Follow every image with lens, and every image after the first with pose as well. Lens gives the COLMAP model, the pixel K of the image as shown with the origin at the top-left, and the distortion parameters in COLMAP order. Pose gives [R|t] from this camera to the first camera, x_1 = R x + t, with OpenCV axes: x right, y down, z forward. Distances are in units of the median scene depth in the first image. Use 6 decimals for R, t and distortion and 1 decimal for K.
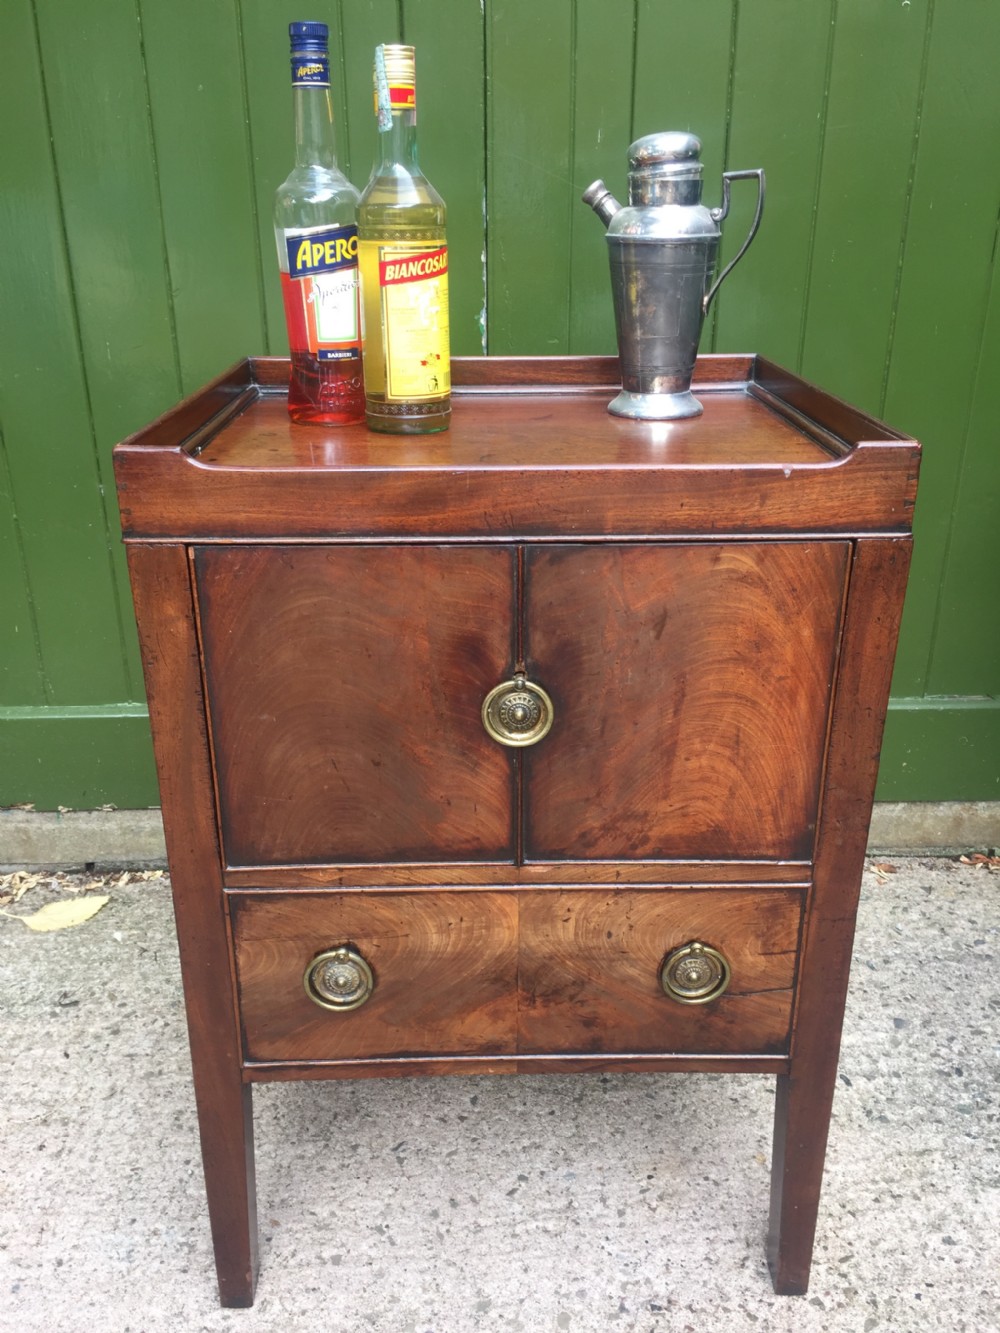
lens RADIAL K [[1137.6, 0, 501.5], [0, 1137.6, 672.7], [0, 0, 1]] dist [0.074565, -0.108995]
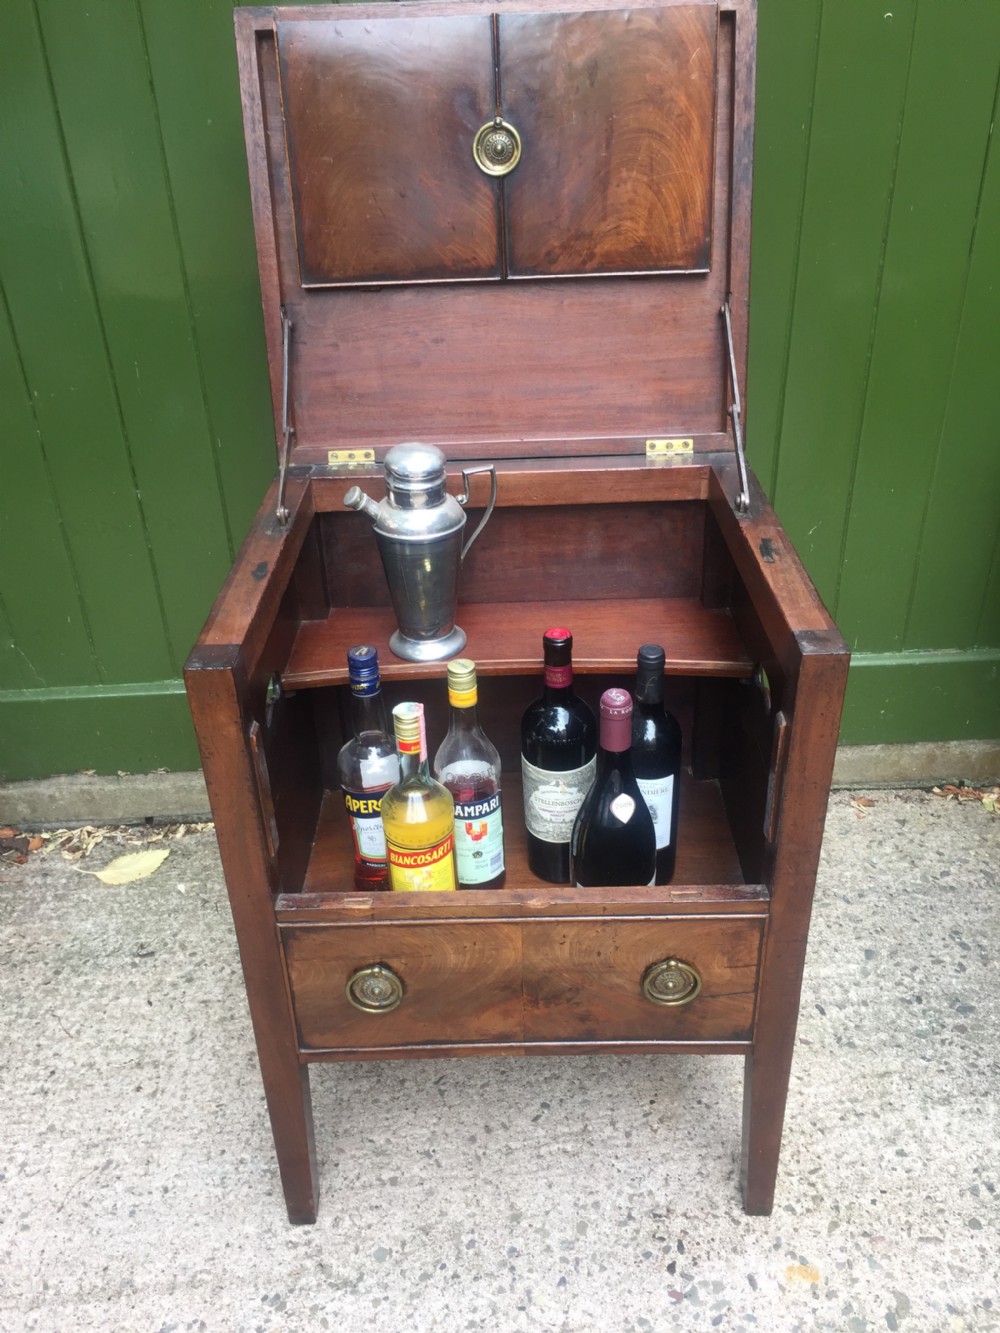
lens RADIAL K [[1137.6, 0, 500.7], [0, 1137.6, 667.0], [0, 0, 1]] dist [0.074565, -0.108995]
pose [[0.999520, -0.029273, -0.010122, -0.002217], [0.030390, 0.989981, 0.137891, -0.173693], [0.005984, -0.138133, 0.990396, -0.113603]]
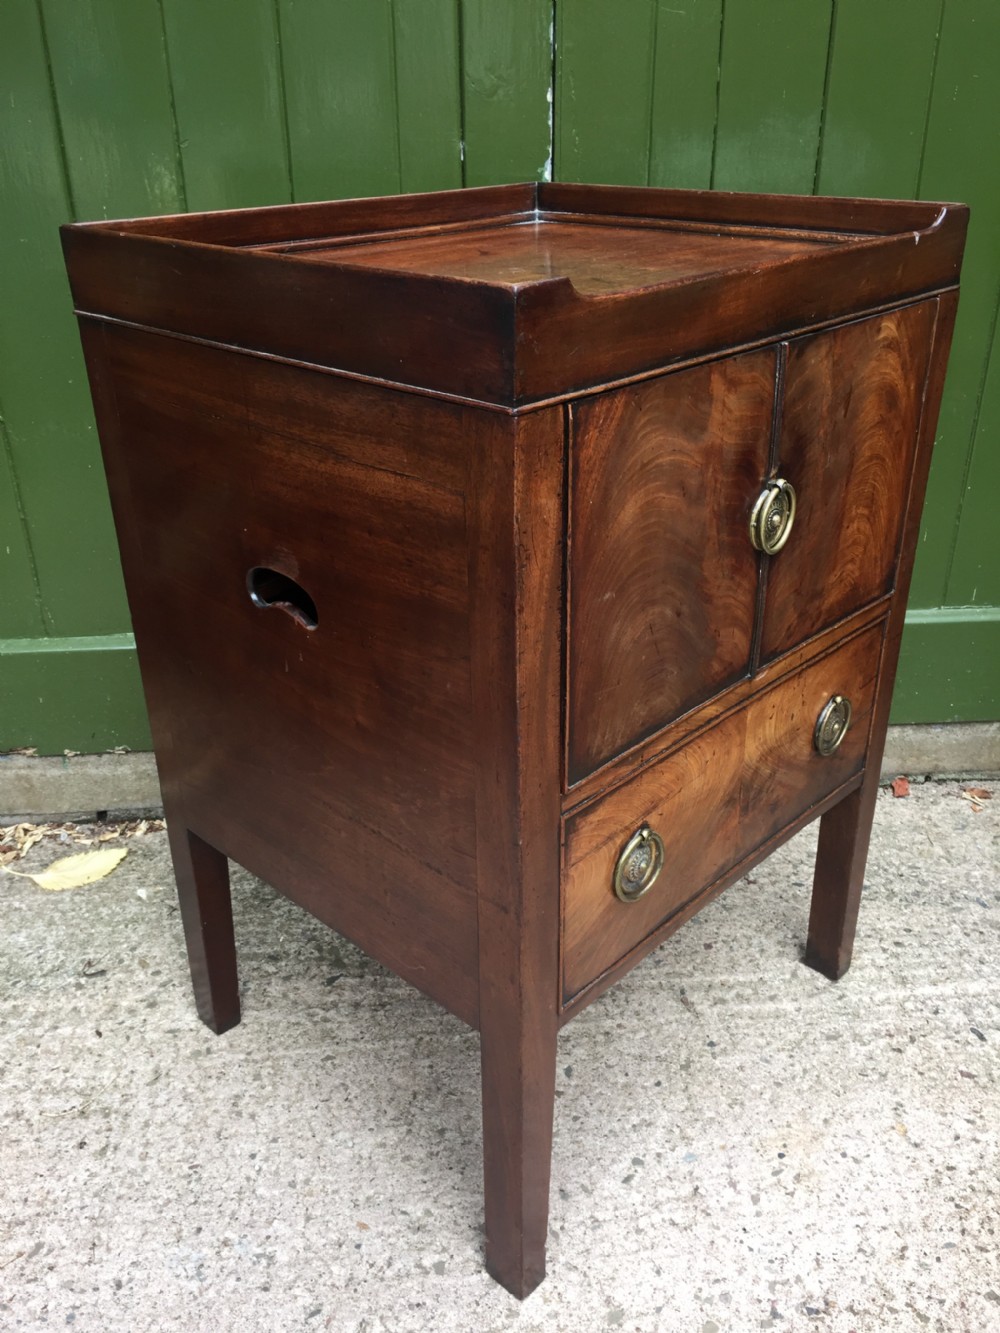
lens RADIAL K [[1137.6, 0, 500.6], [0, 1137.6, 671.3], [0, 0, 1]] dist [0.074565, -0.108995]
pose [[0.999221, -0.023822, 0.031456, -0.104156], [0.021534, 0.997233, 0.071149, -0.000659], [-0.033064, -0.070417, 0.996970, 0.148914]]
